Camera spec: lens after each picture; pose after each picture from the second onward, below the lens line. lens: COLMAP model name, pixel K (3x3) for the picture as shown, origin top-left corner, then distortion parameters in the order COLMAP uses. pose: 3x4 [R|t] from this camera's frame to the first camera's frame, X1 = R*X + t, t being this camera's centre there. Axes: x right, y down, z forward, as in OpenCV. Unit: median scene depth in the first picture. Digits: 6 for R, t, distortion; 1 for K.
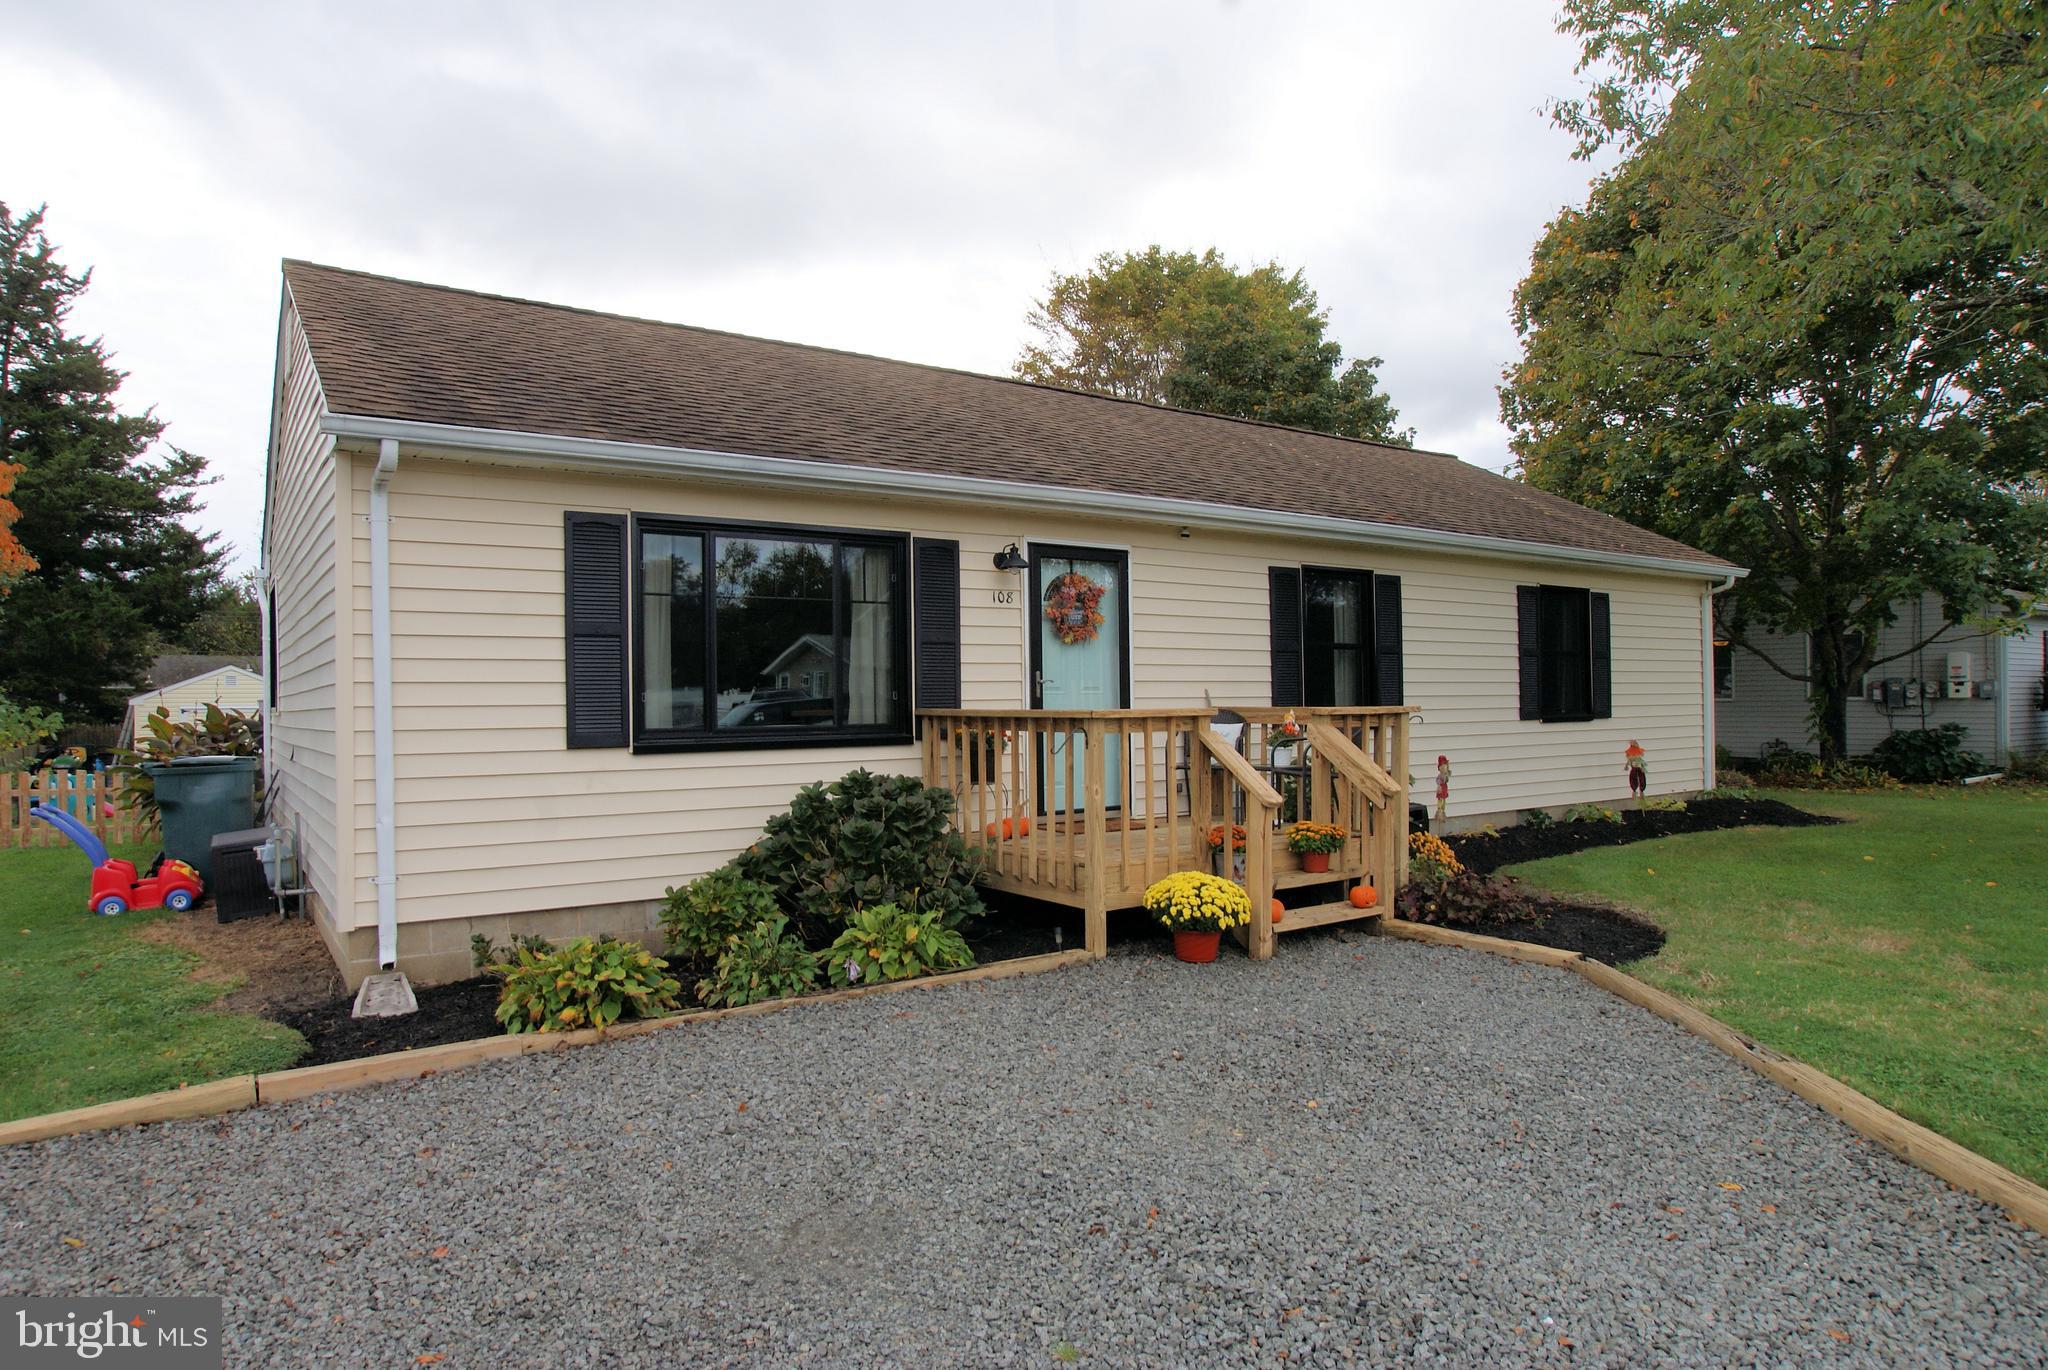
lens RADIAL K [[1084.5, 0, 1022.0], [0, 1084.5, 688.5], [0, 0, 1]] dist [-0.022057, 0.010173]
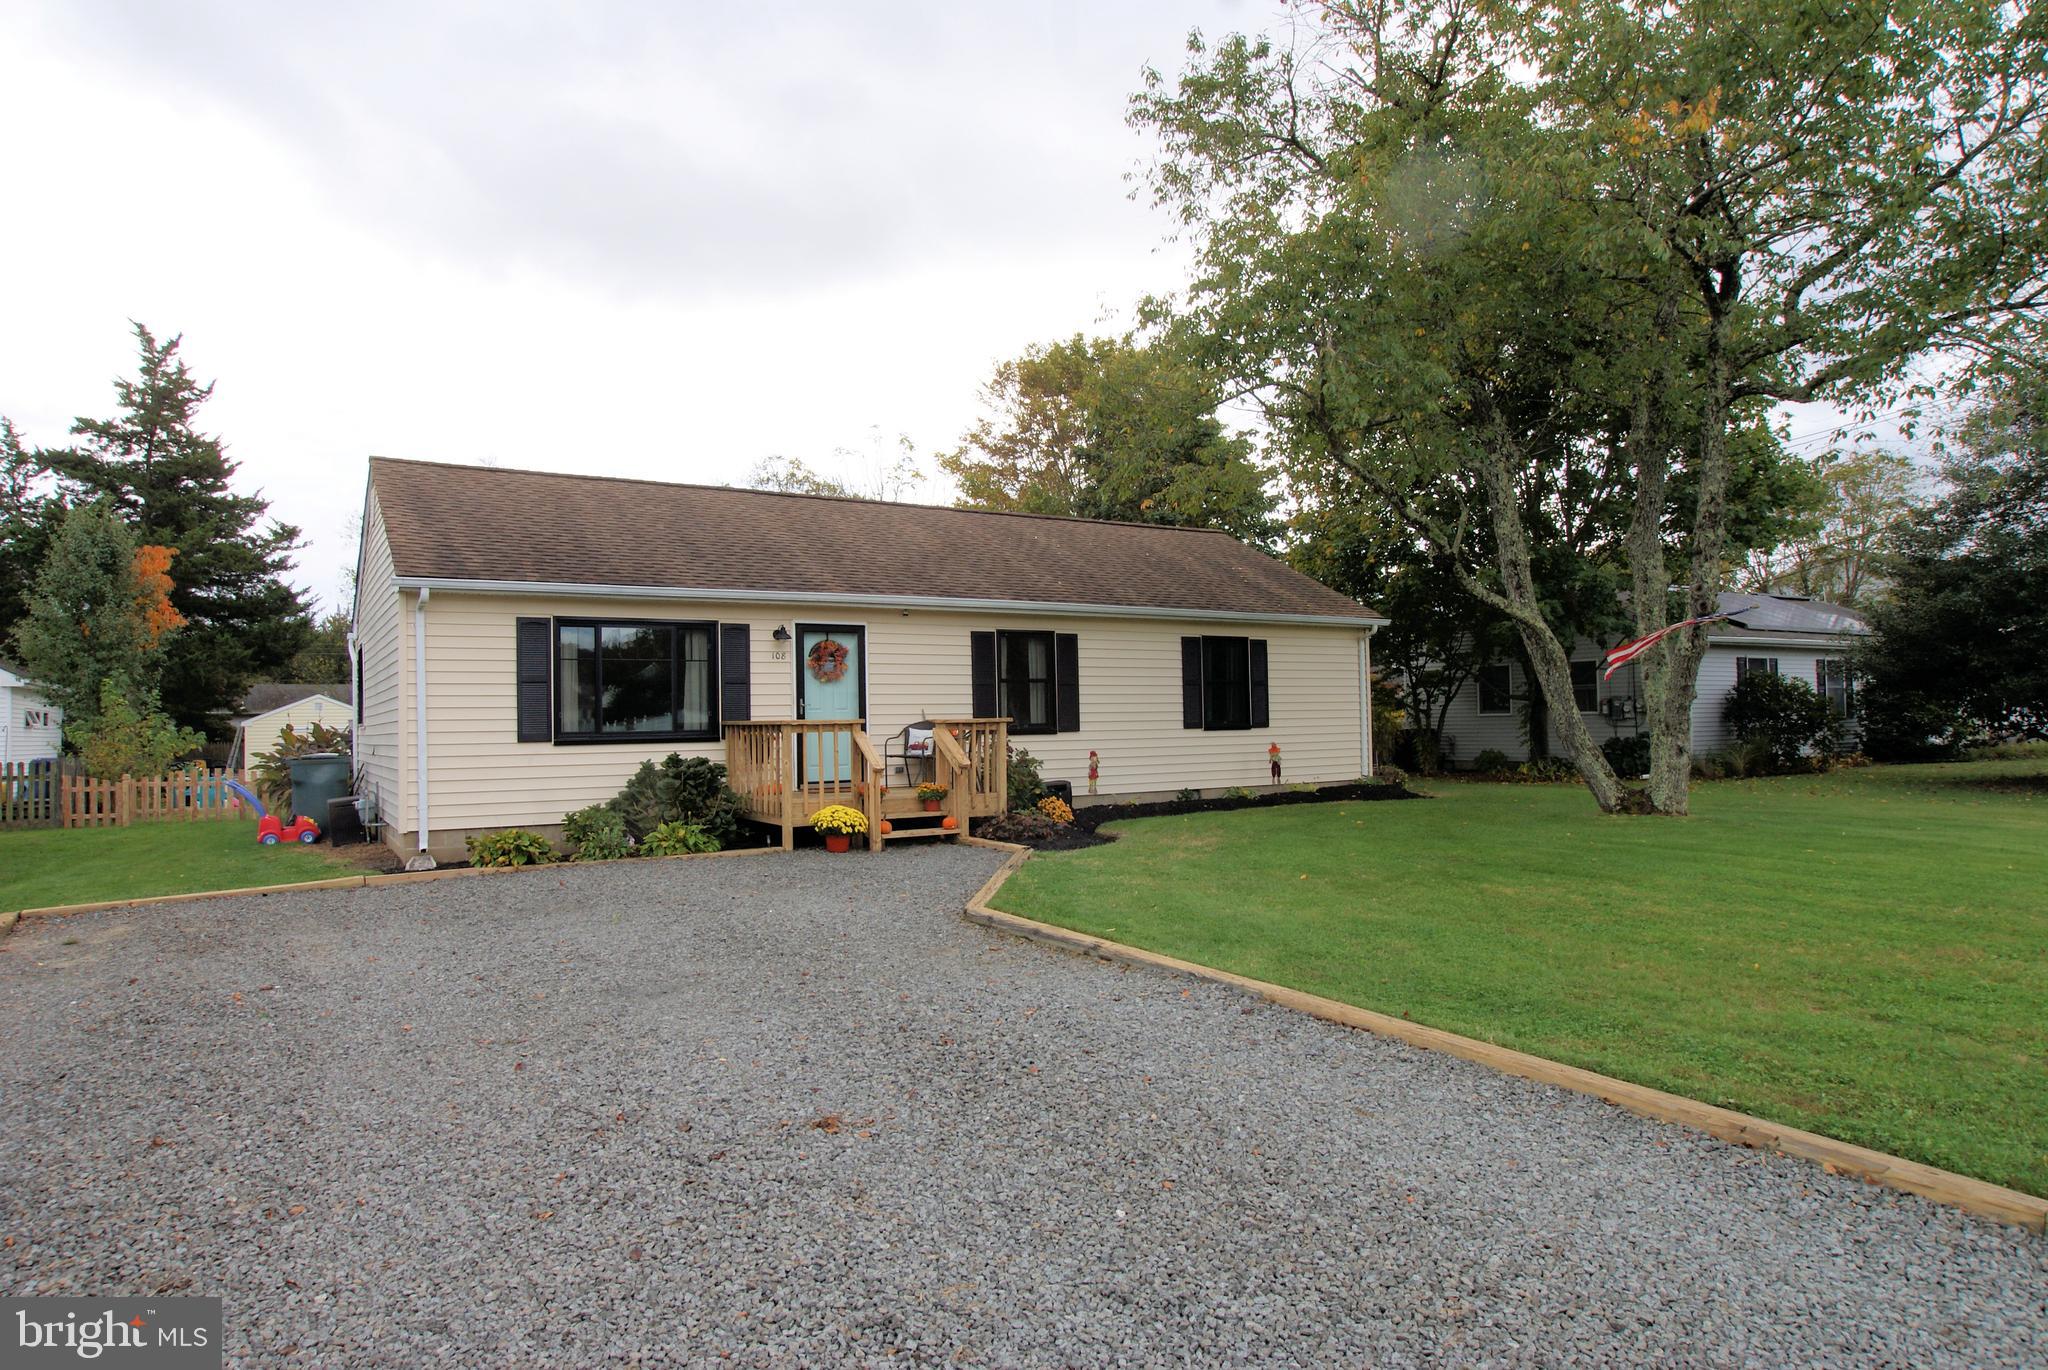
lens RADIAL K [[1084.5, 0, 1027.5], [0, 1084.5, 688.5], [0, 0, 1]] dist [-0.022057, 0.010173]
pose [[0.999123, -0.006454, -0.041382, 0.378772], [0.005649, 0.999793, -0.019541, 0.002460], [0.041499, 0.019290, 0.998952, -0.588015]]
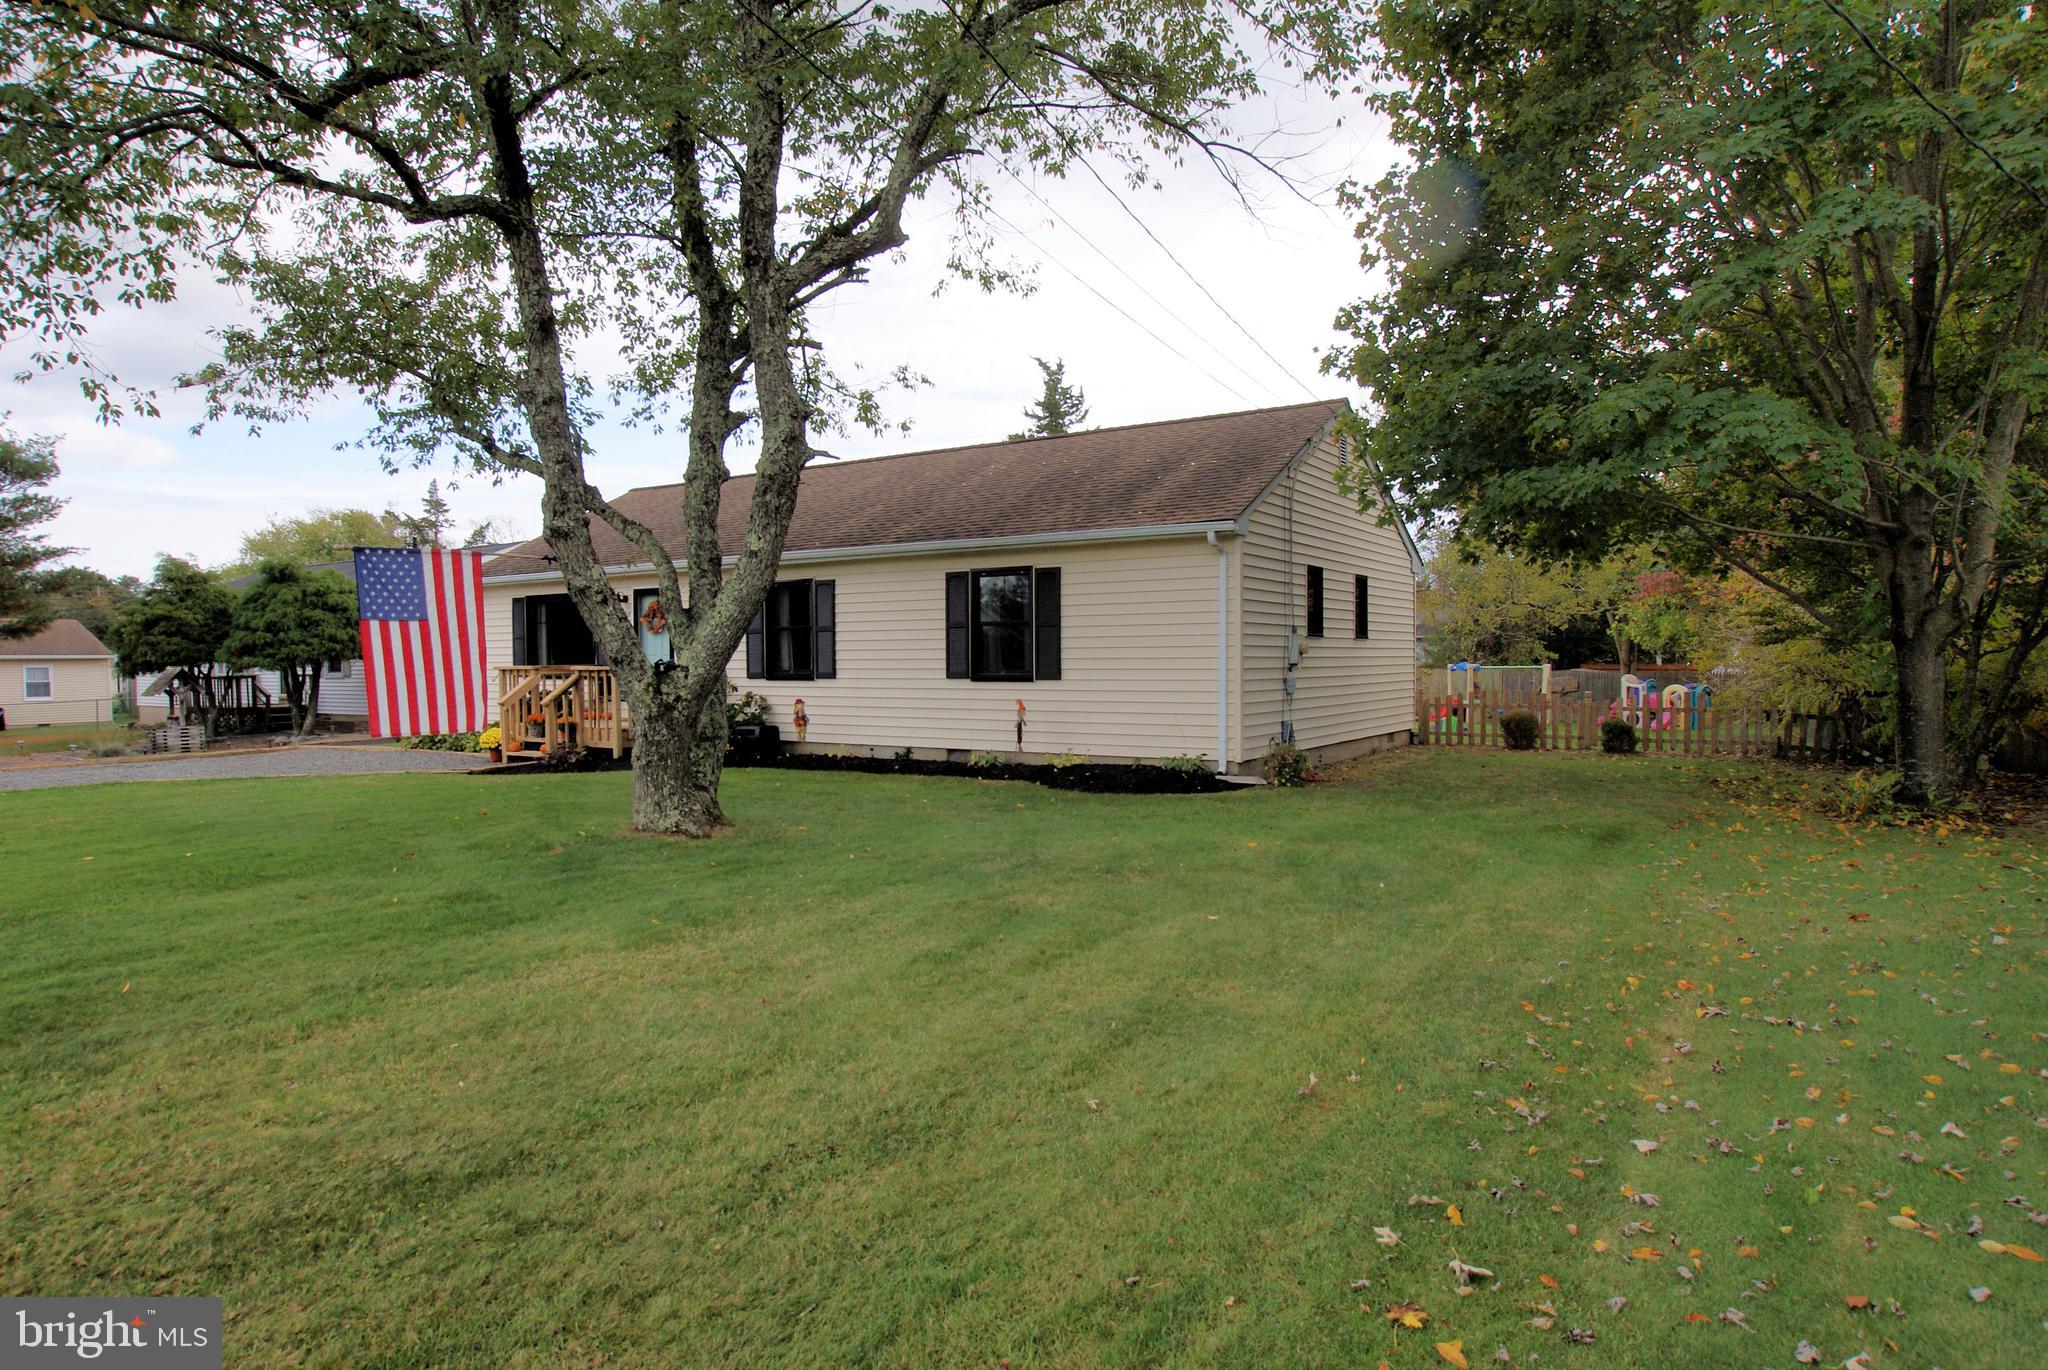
lens RADIAL K [[1199.1, 0, 1031.9], [0, 1199.1, 685.2], [0, 0, 1]] dist [-0.029755, 0.000575]
pose [[0.434815, 0.022729, -0.900233, 2.168549], [0.006490, 0.999576, 0.028371, -0.003512], [0.900496, -0.018178, 0.434483, 0.580177]]
